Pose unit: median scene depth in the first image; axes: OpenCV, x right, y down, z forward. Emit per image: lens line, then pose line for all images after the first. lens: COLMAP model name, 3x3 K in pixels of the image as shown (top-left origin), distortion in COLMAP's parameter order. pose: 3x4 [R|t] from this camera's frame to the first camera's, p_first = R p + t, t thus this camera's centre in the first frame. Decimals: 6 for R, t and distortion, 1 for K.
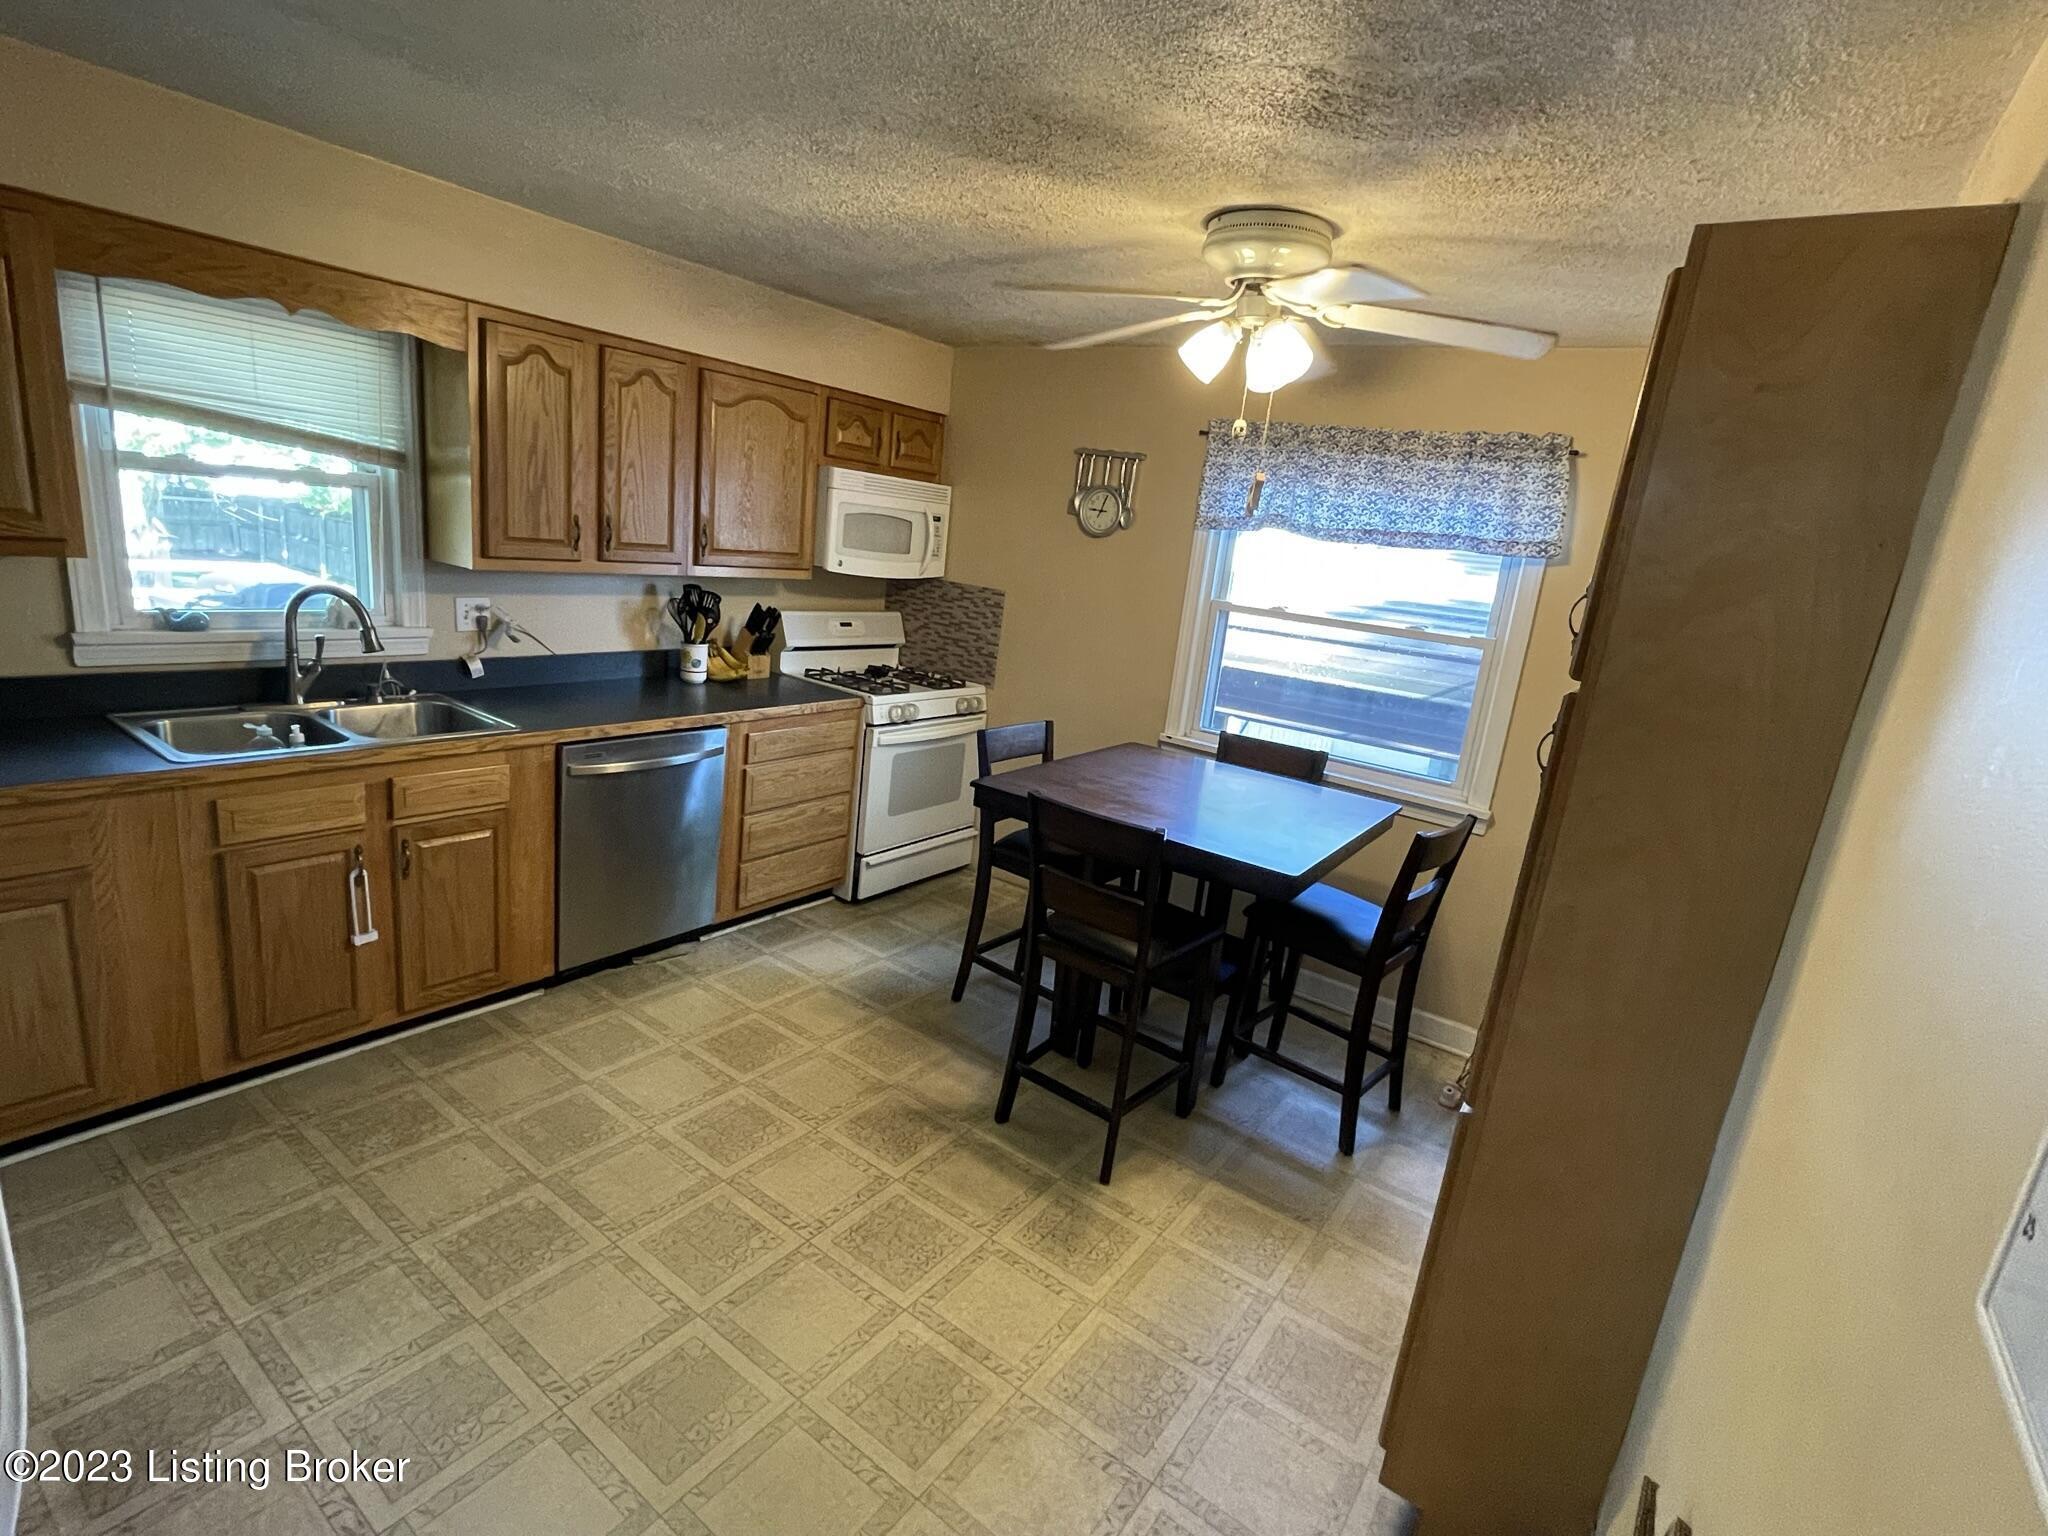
lens RADIAL K [[988.9, 0, 1004.2], [0, 988.9, 765.1], [0, 0, 1]] dist [0.004572, -0.000569]
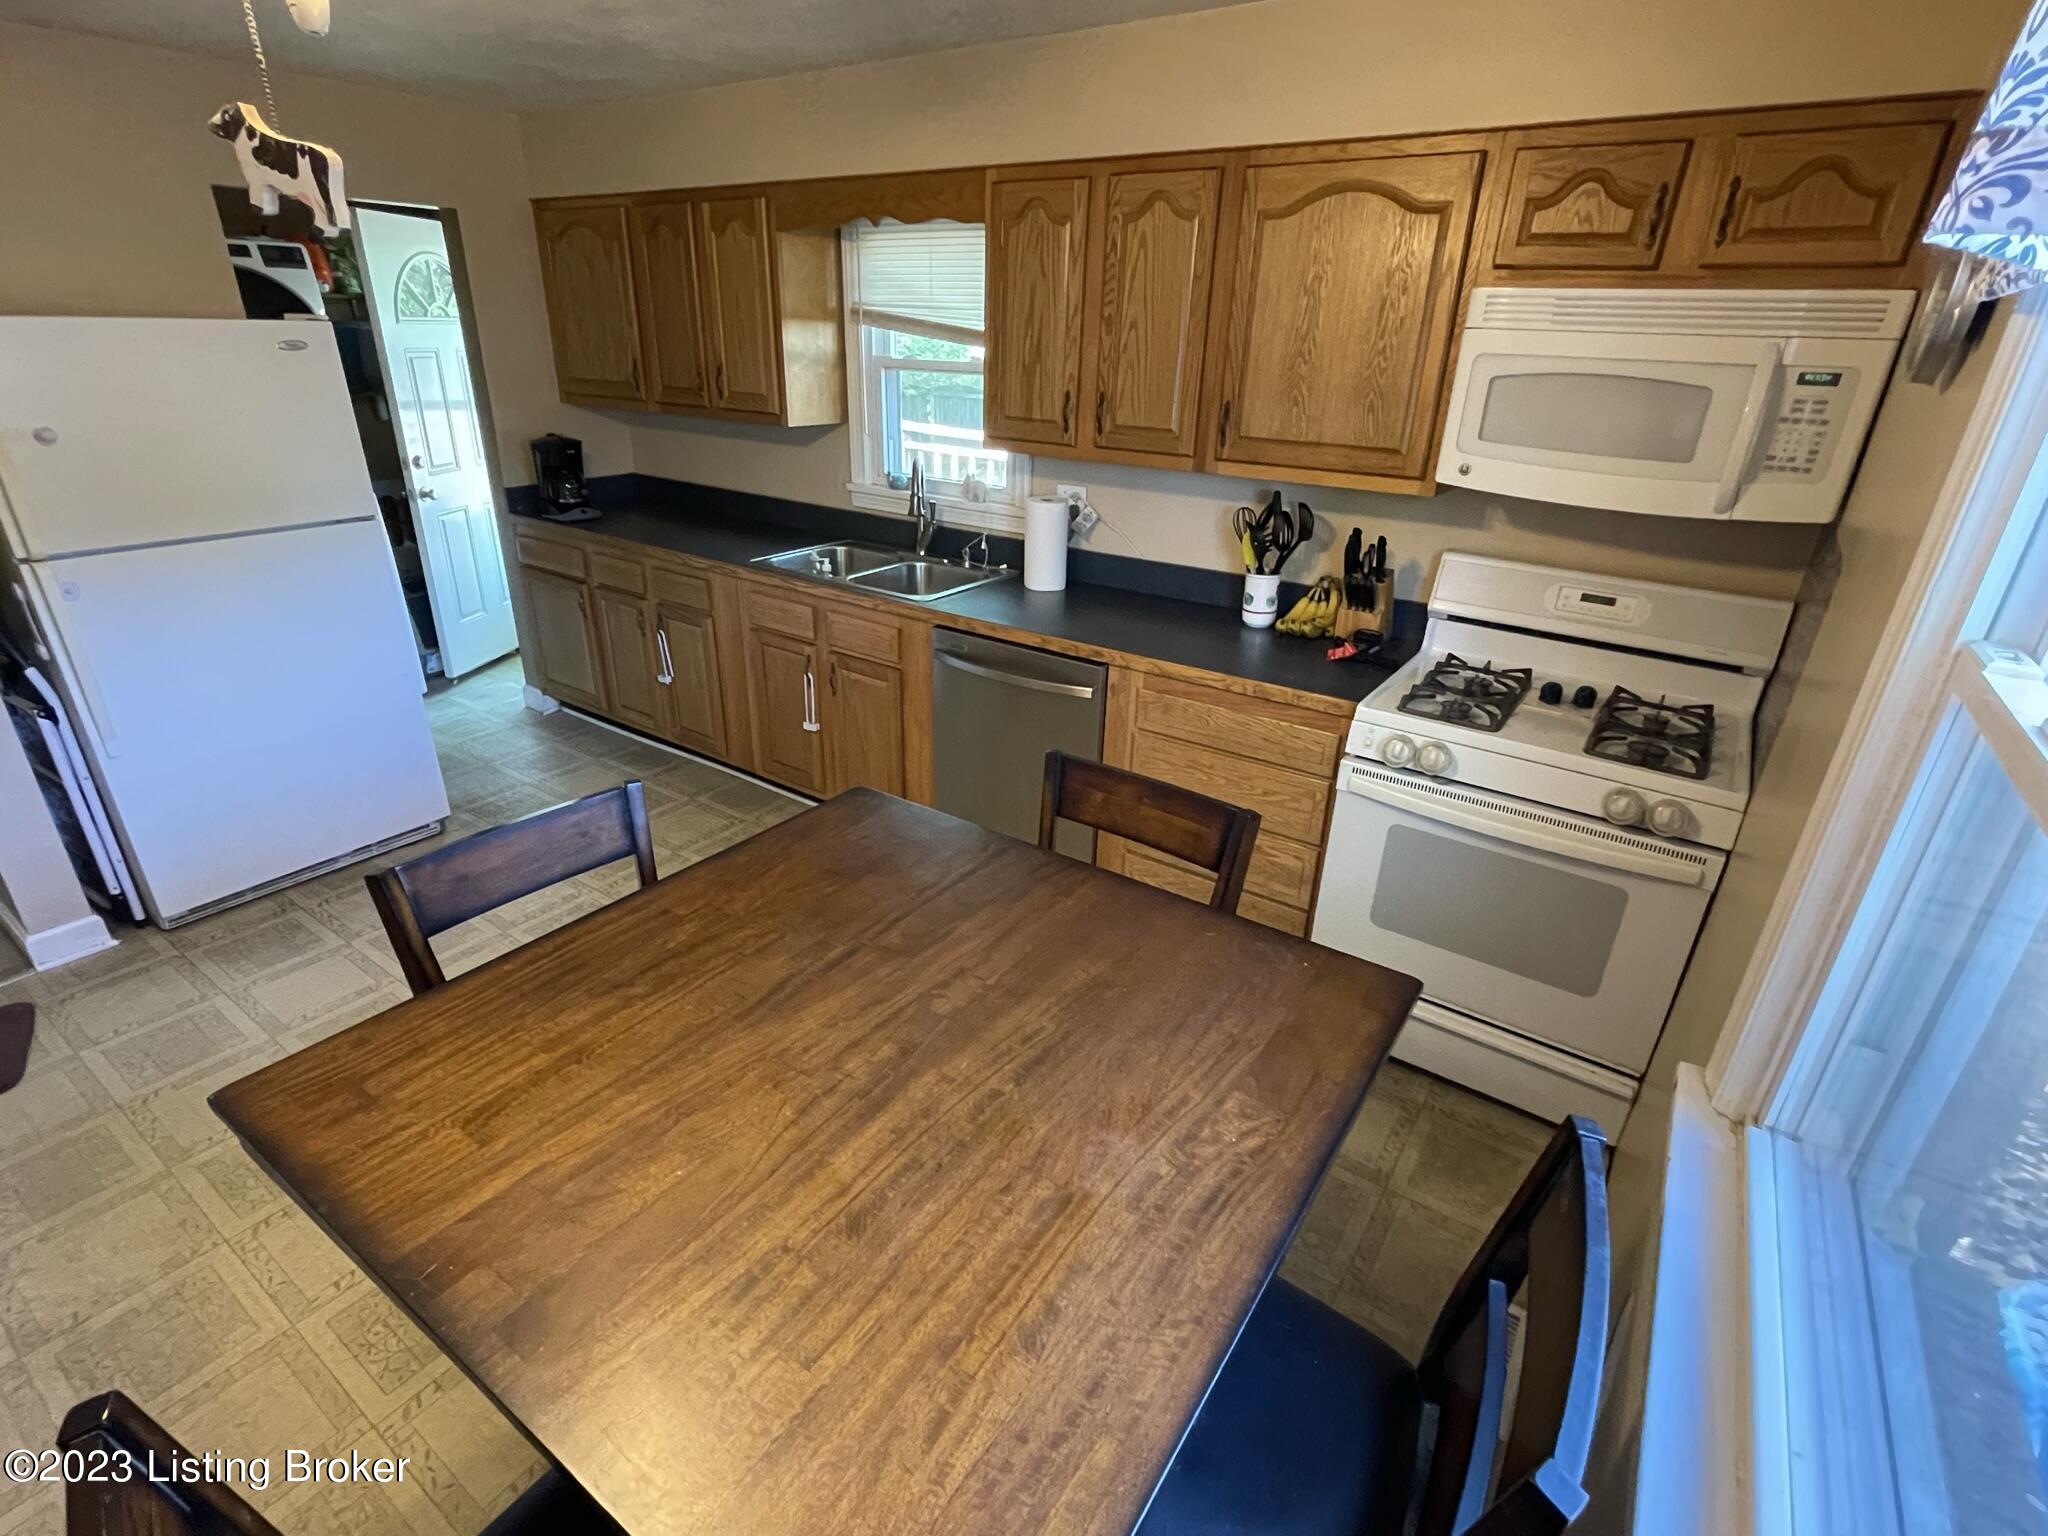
lens RADIAL K [[988.9, 0, 1005.3], [0, 988.9, 783.1], [0, 0, 1]] dist [0.004572, -0.000569]
pose [[0.012378, 0.318191, -0.947946, 0.416195], [-0.259039, 0.916675, 0.304312, -0.147583], [0.965788, 0.241788, 0.093770, 0.750242]]
